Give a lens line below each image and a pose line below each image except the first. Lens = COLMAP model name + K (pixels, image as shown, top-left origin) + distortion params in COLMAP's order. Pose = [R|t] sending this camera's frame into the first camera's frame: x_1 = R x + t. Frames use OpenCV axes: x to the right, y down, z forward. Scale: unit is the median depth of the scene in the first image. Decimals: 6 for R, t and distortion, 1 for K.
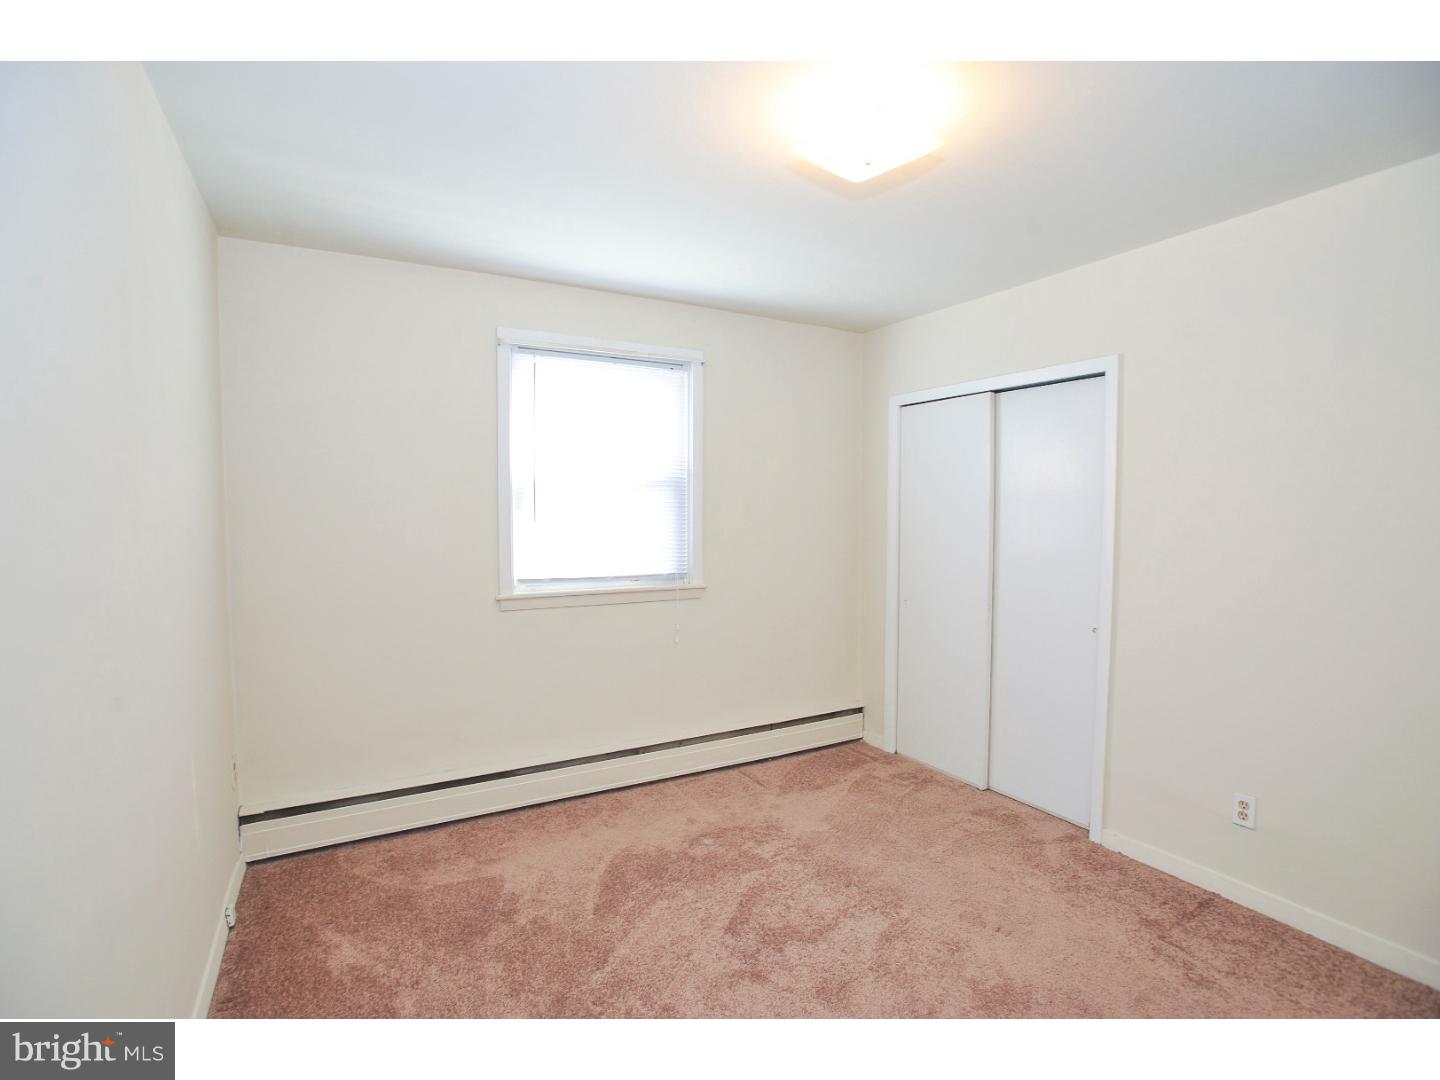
lens RADIAL K [[695.5, 0, 723.6], [0, 695.5, 532.9], [0, 0, 1]] dist [-0.061488, 0.022324]
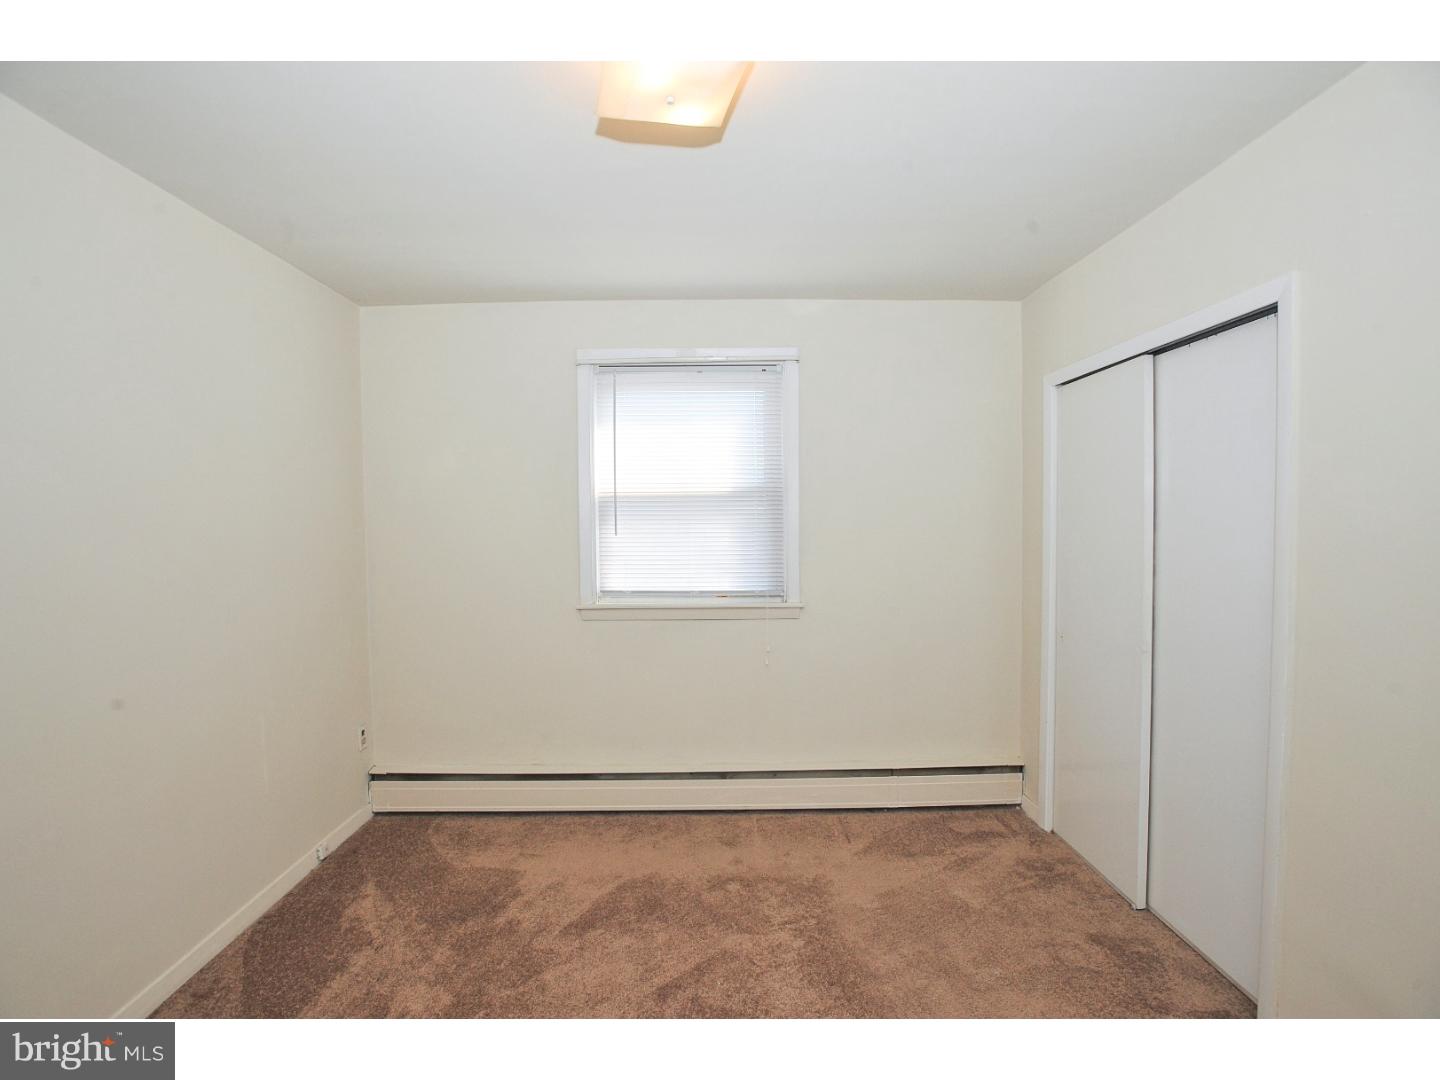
lens RADIAL K [[695.5, 0, 712.2], [0, 695.5, 536.6], [0, 0, 1]] dist [-0.061488, 0.022324]
pose [[0.873227, 0.004314, -0.487294, 0.362901], [-0.006806, 0.999971, -0.003345, -0.011045], [0.487266, 0.006237, 0.873232, 0.177727]]
